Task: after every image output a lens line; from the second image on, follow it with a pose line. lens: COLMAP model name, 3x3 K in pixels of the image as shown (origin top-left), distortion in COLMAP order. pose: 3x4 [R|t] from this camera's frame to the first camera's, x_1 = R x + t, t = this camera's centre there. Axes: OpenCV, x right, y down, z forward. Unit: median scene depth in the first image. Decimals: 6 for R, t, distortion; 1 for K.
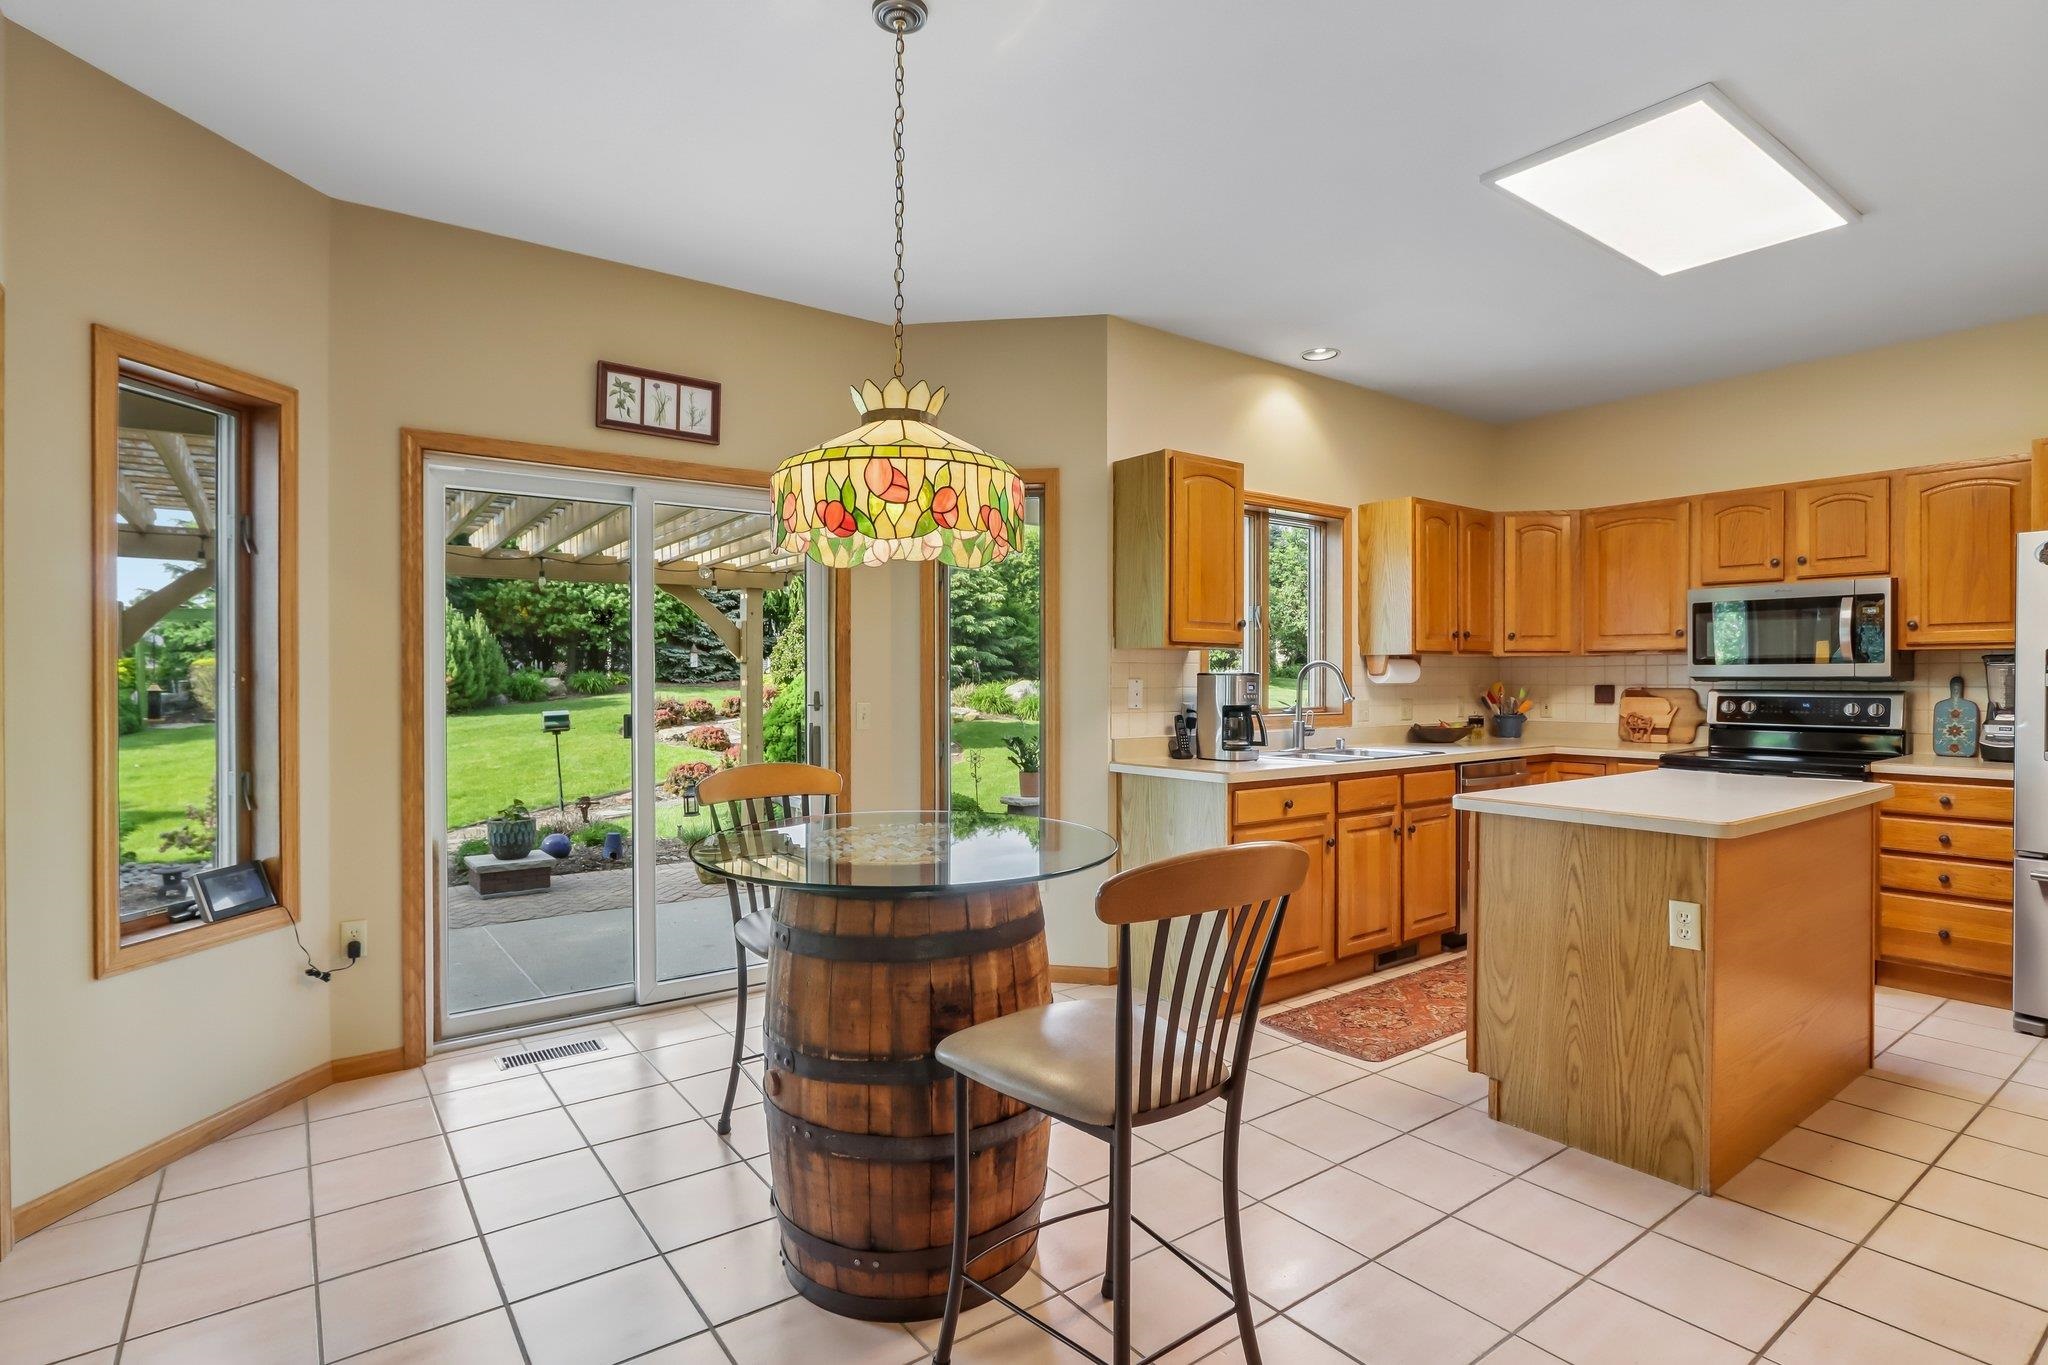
lens RADIAL K [[1015.1, 0, 1012.9], [0, 1015.1, 682.9], [0, 0, 1]] dist [-0.022664, 0.002029]
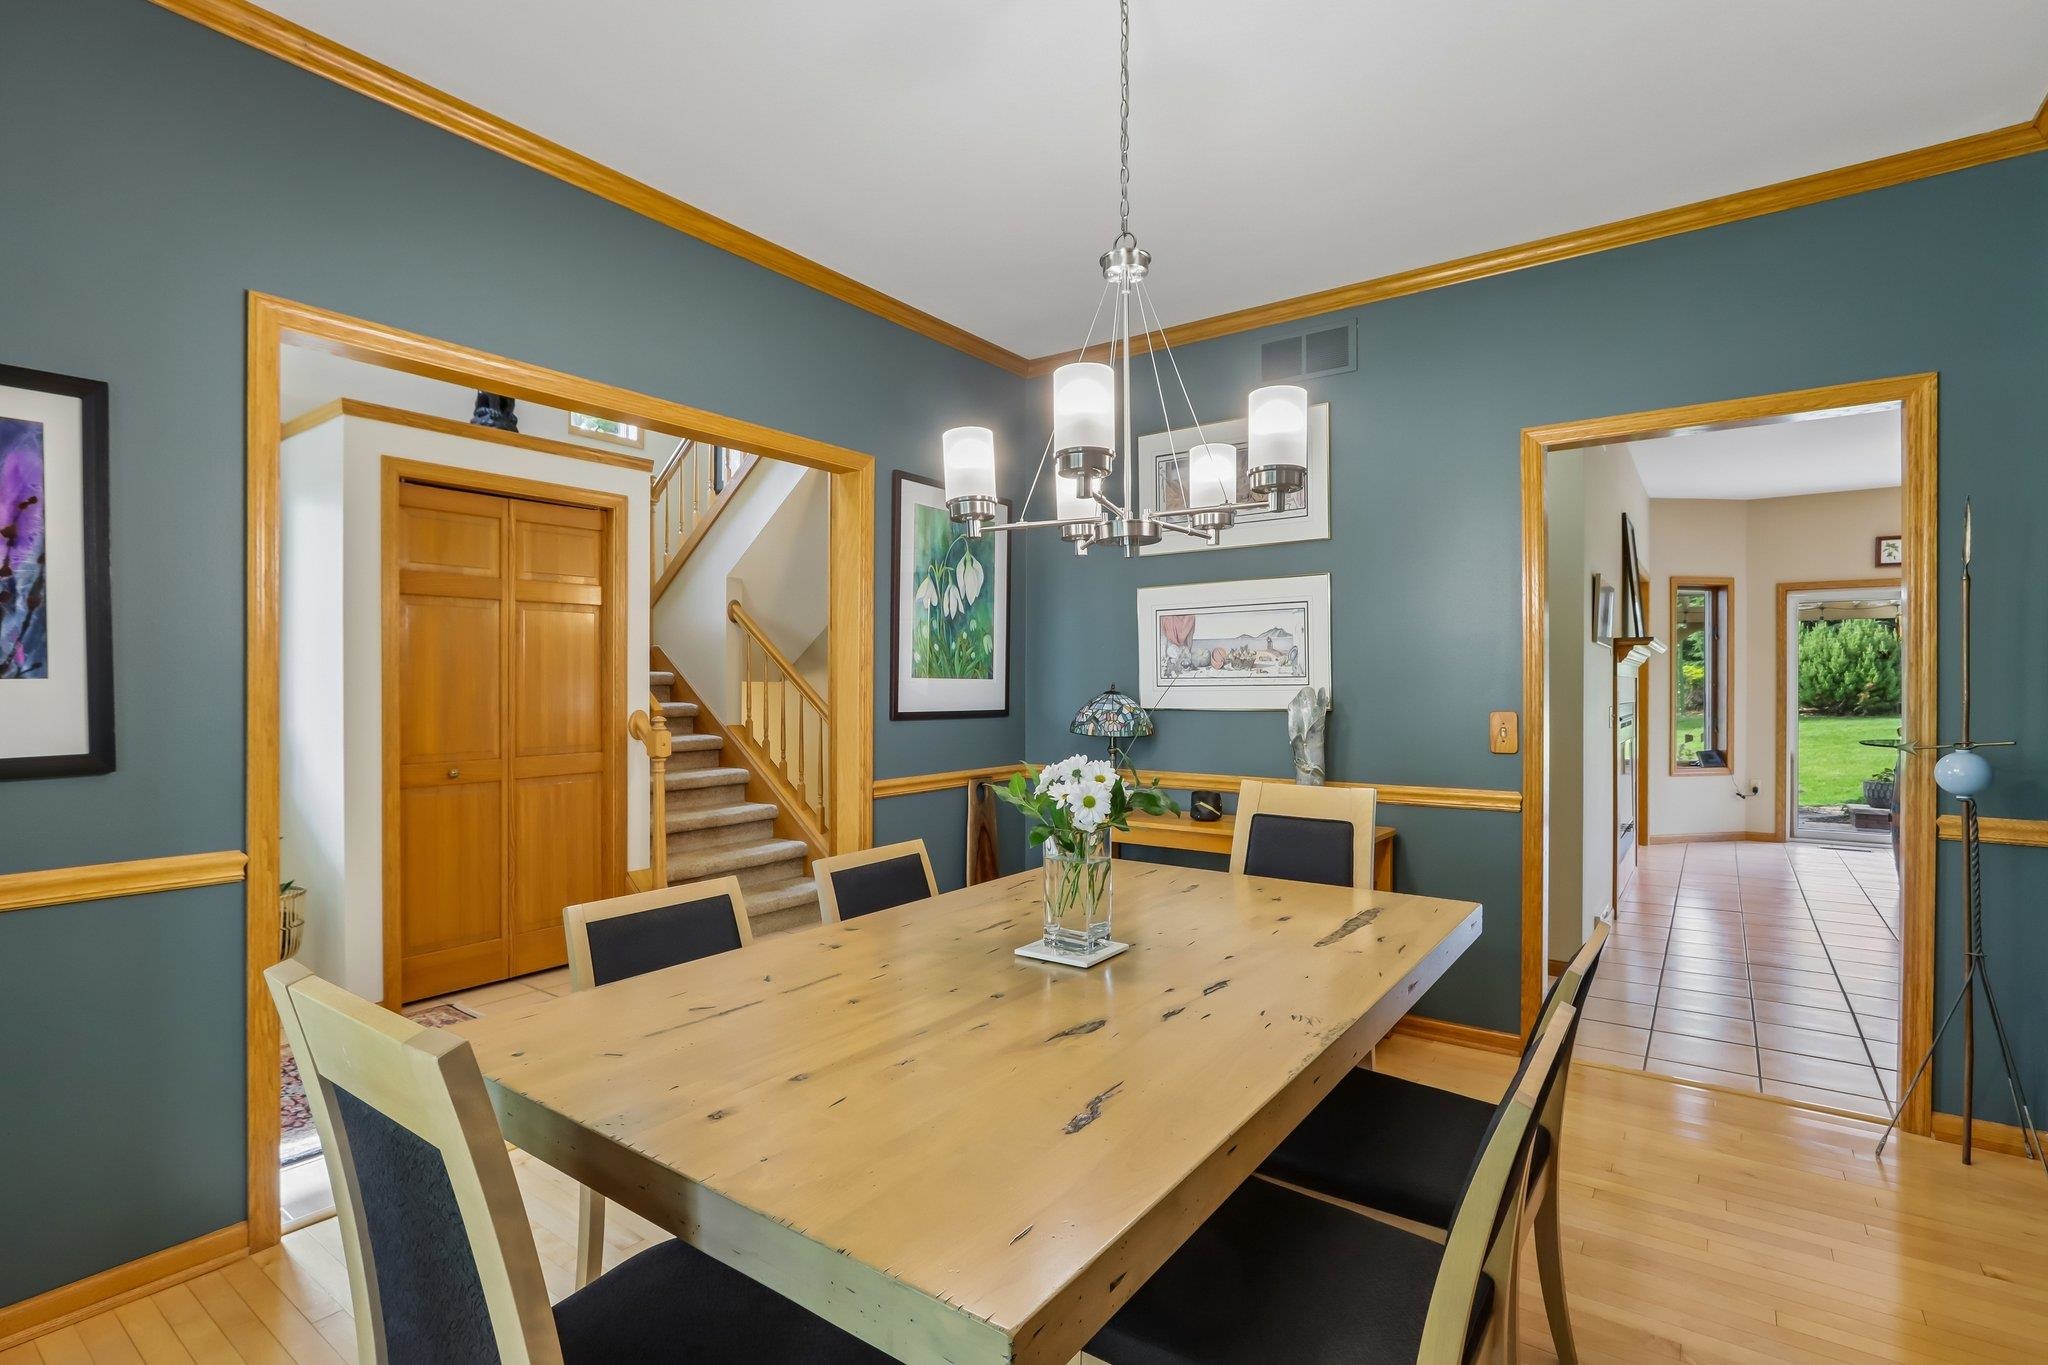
lens RADIAL K [[959.2, 0, 1022.1], [0, 959.2, 691.7], [0, 0, 1]] dist [-0.018354, 0.002338]
pose [[0.303785, 0.007131, -0.952714, 0.783357], [-0.003616, 0.999973, 0.006331, 0.004183], [0.952734, 0.001522, 0.303802, -1.099806]]
